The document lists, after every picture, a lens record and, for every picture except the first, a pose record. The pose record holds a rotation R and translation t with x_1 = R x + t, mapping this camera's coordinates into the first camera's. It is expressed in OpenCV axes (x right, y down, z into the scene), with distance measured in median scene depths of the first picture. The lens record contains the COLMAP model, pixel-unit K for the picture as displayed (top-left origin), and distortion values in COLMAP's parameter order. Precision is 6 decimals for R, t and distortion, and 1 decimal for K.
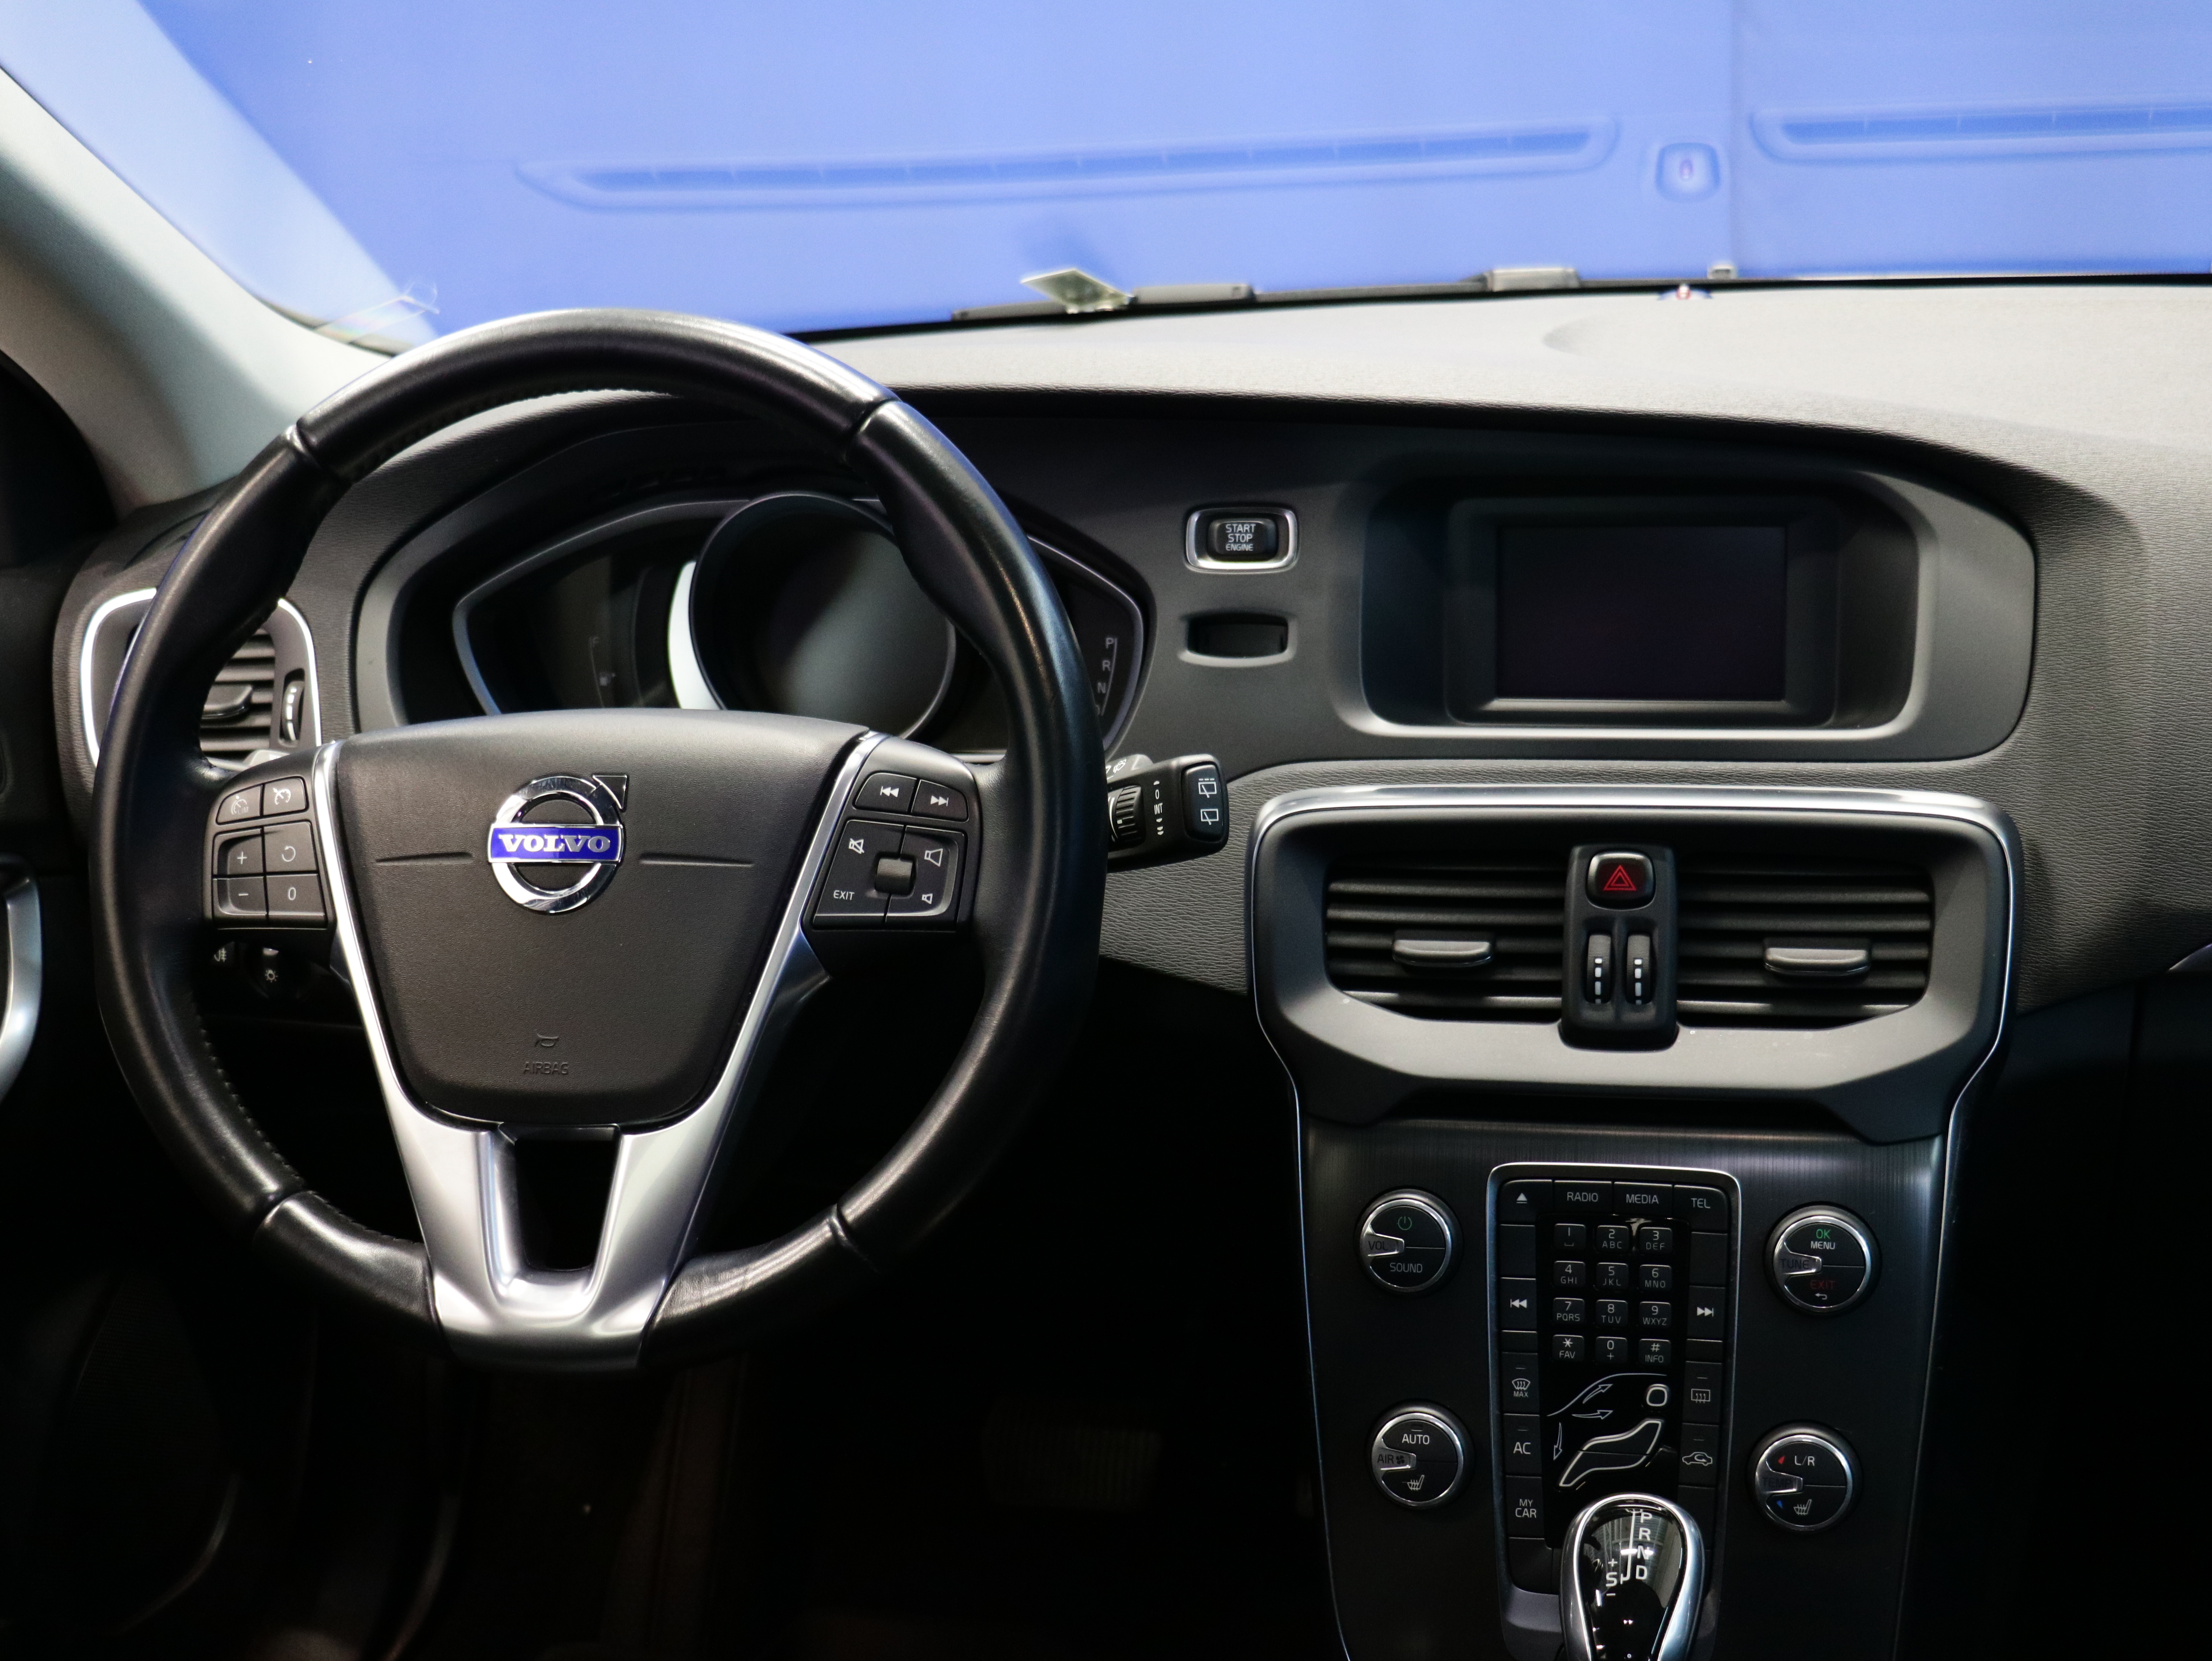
lens RADIAL K [[3093.0, 0, 1106.0], [0, 3093.0, 830.5], [0, 0, 1]] dist [-0.008984, -0.026683]
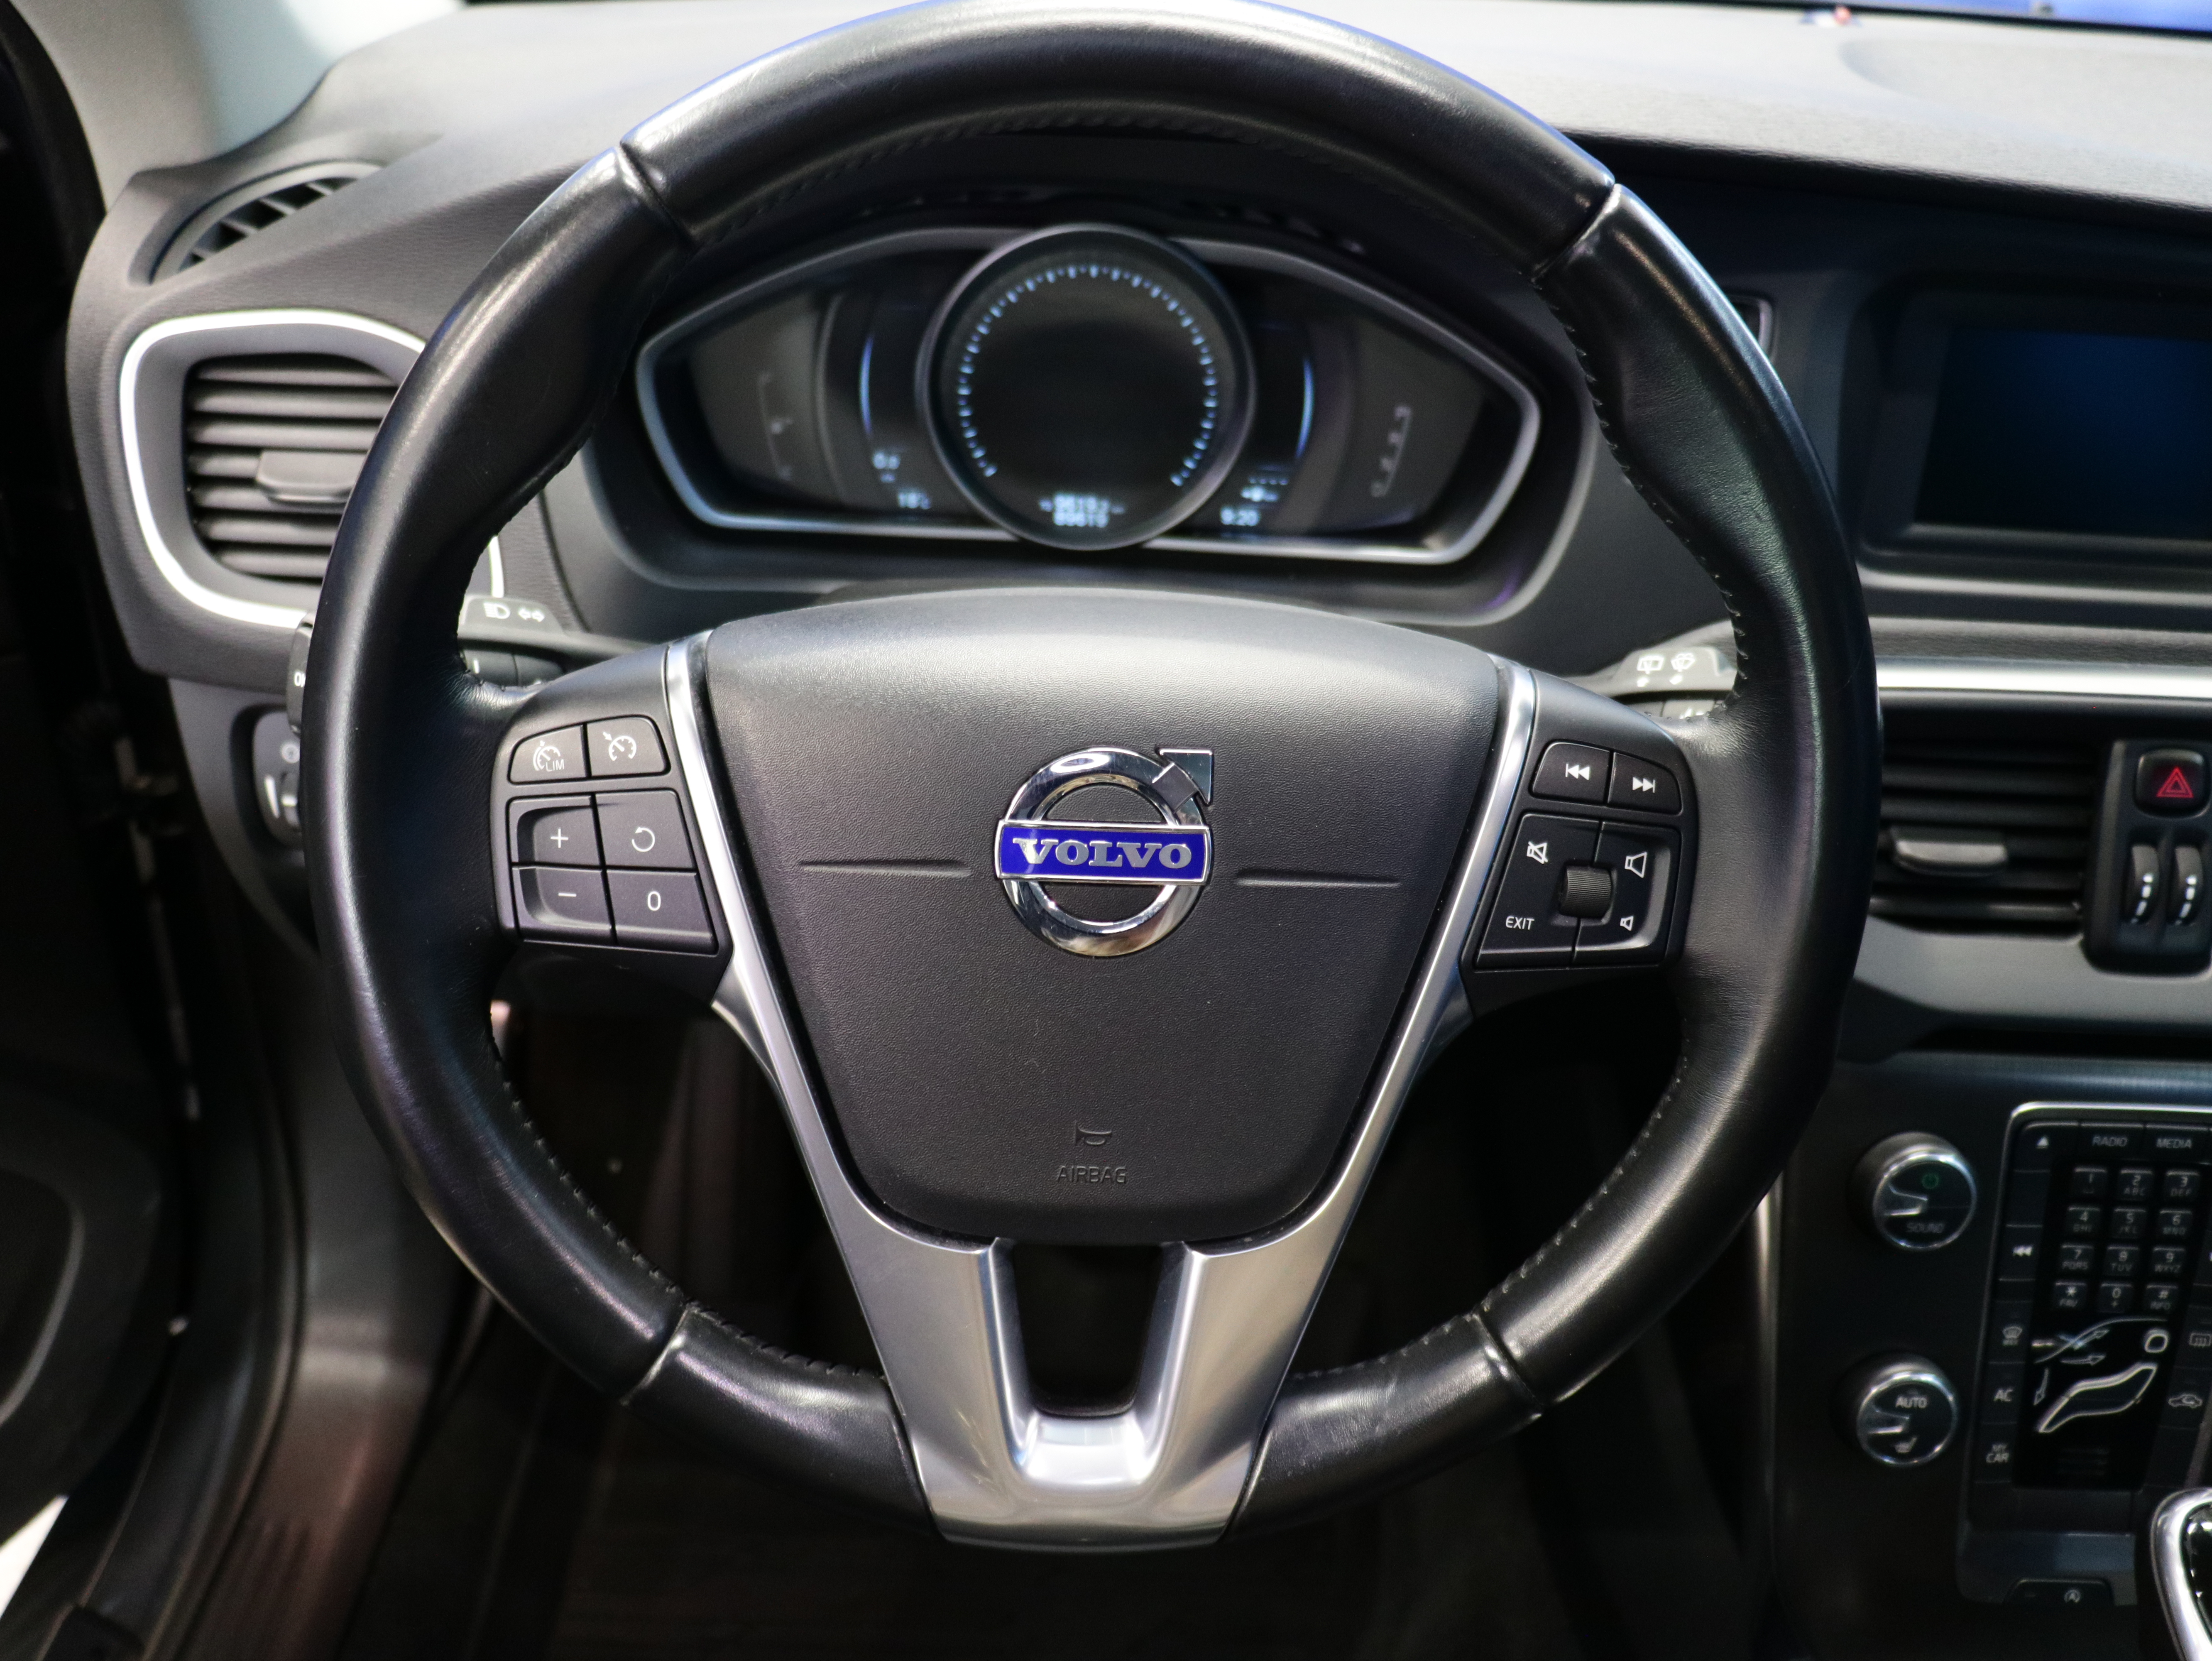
lens RADIAL K [[1961.9, 0, 1106.0], [0, 1961.9, 830.5], [0, 0, 1]] dist [-0.012086, 0.016754]
pose [[0.964435, -0.031693, 0.262415, -0.276298], [-0.038574, 0.965281, 0.258351, -0.105172], [-0.261492, -0.259285, 0.929727, 0.580006]]
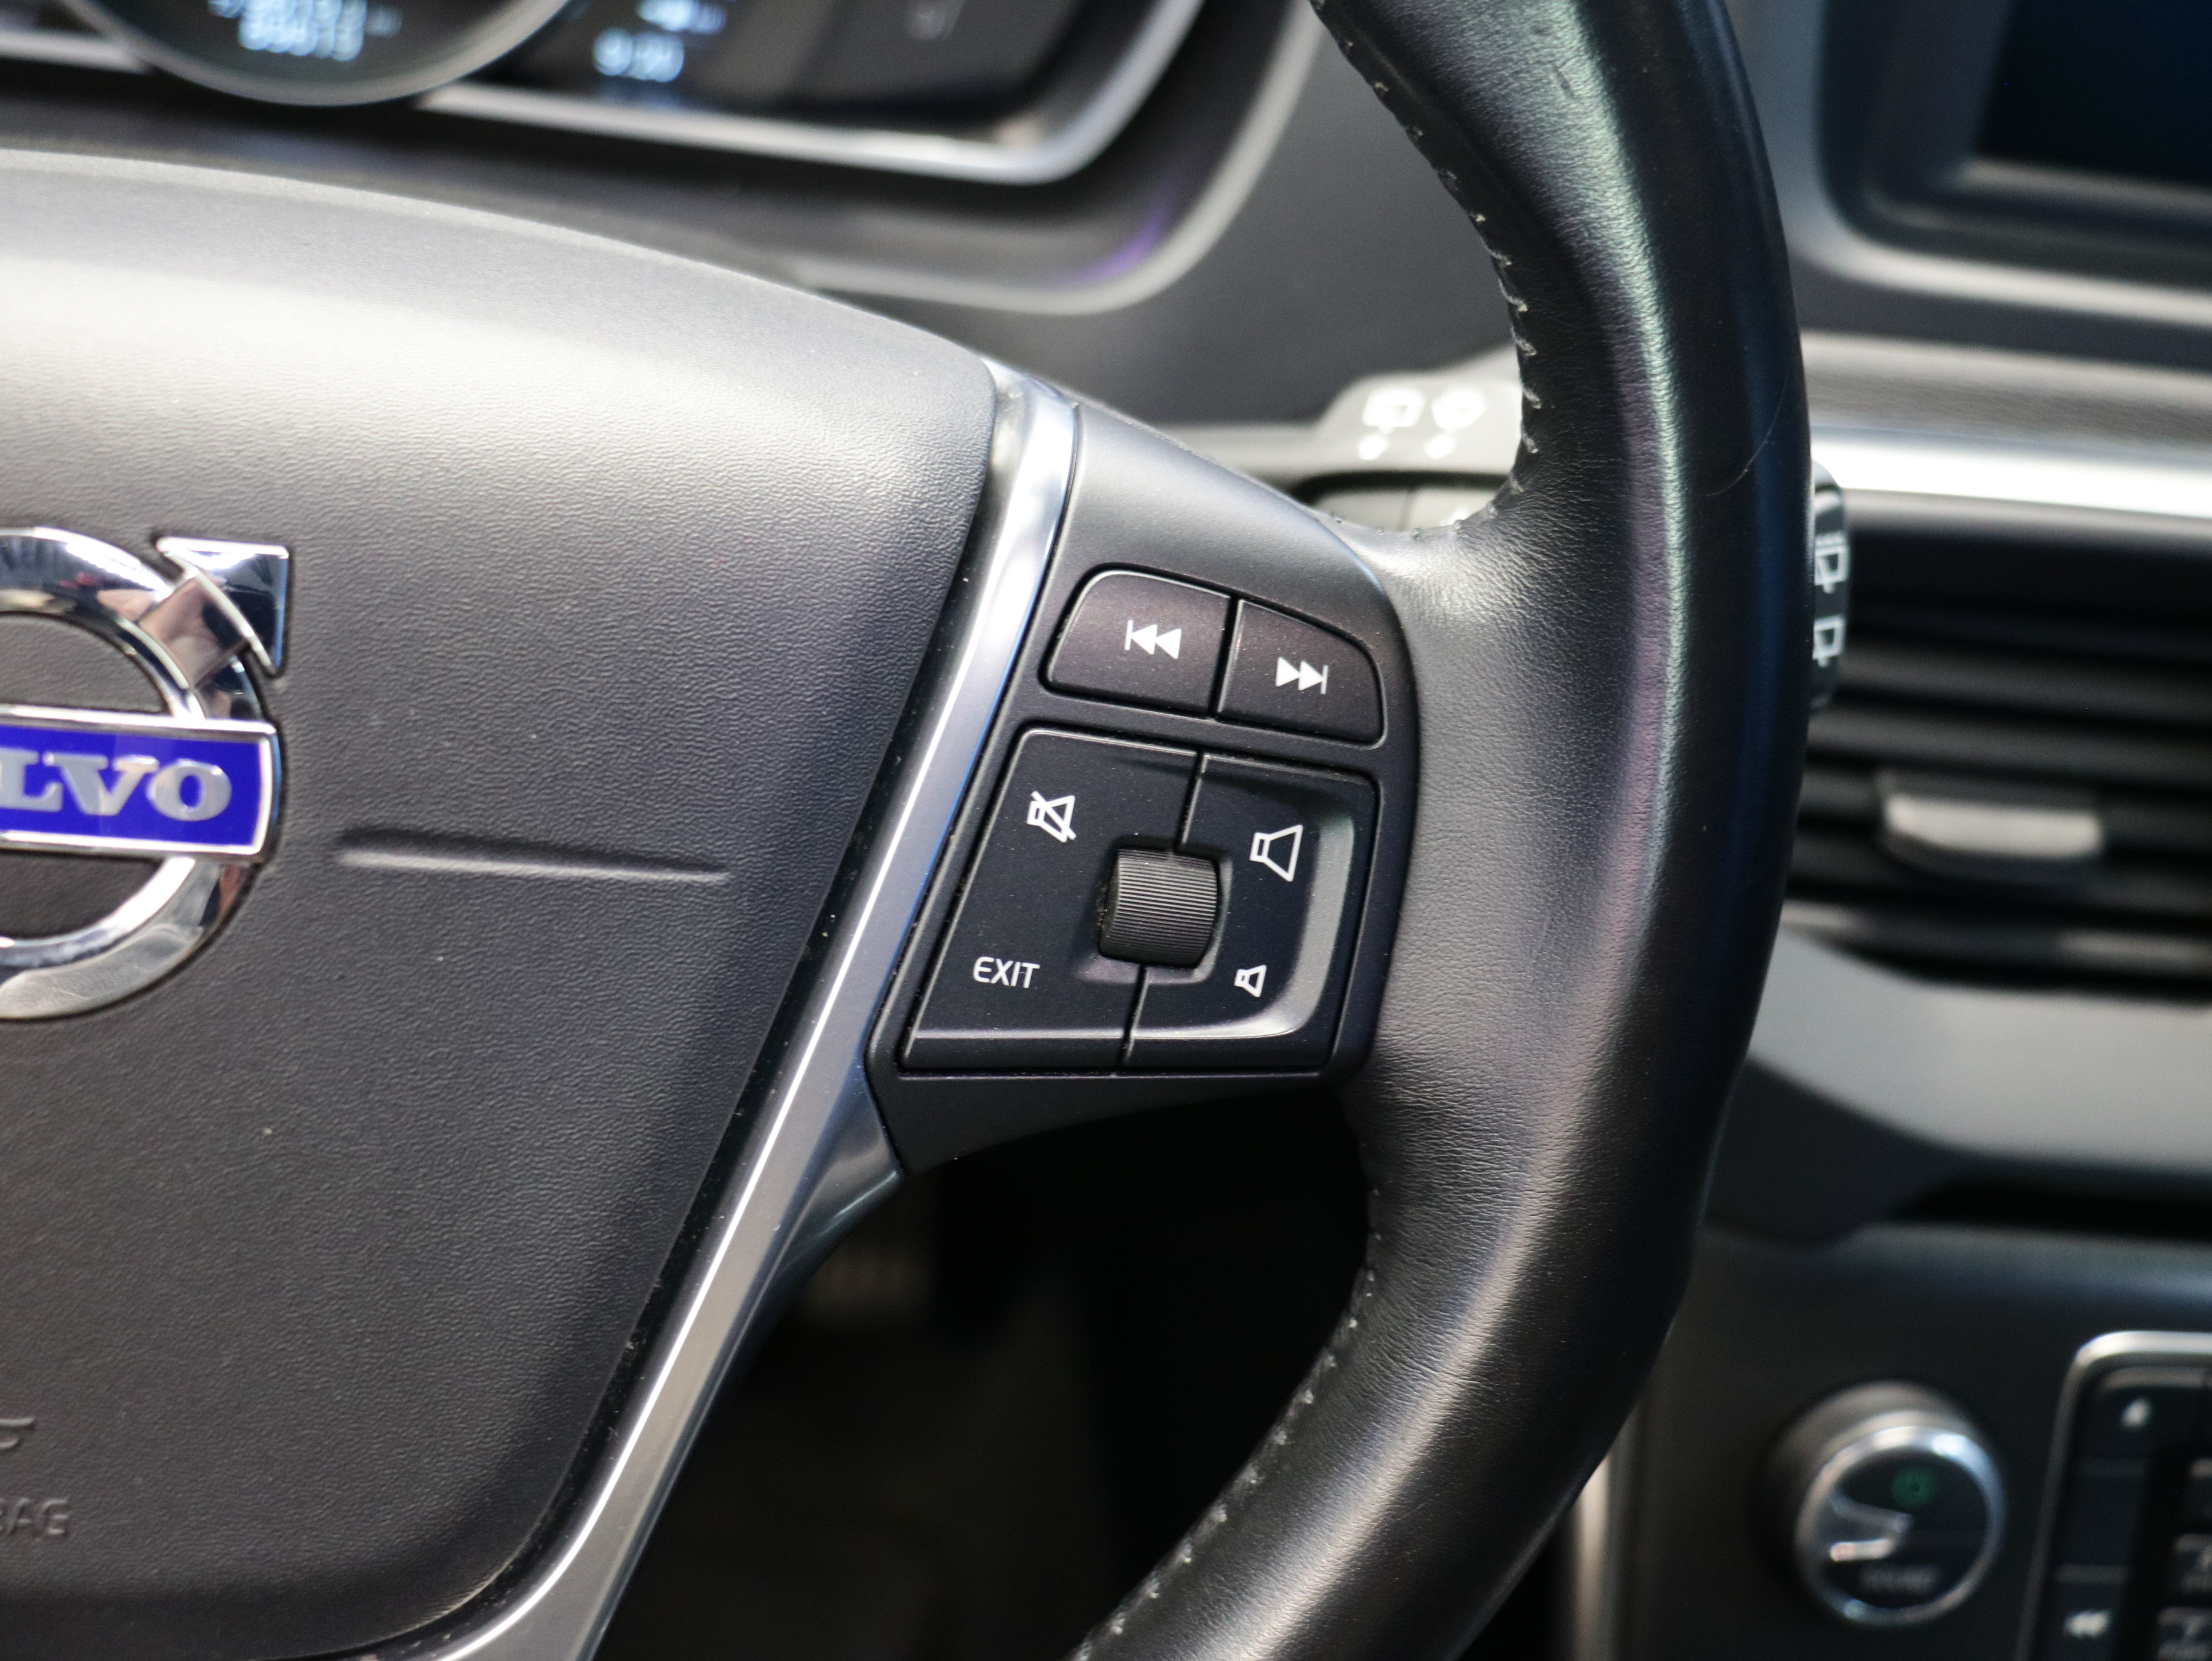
lens RADIAL K [[3446.7, 0, 1097.6], [0, 3446.7, 828.2], [0, 0, 1]] dist [-0.023702, 0.023529]
pose [[0.925360, -0.001318, 0.379086, -0.197210], [-0.118036, 0.949282, 0.291430, -0.090723], [-0.360244, -0.314424, 0.878272, 0.655381]]
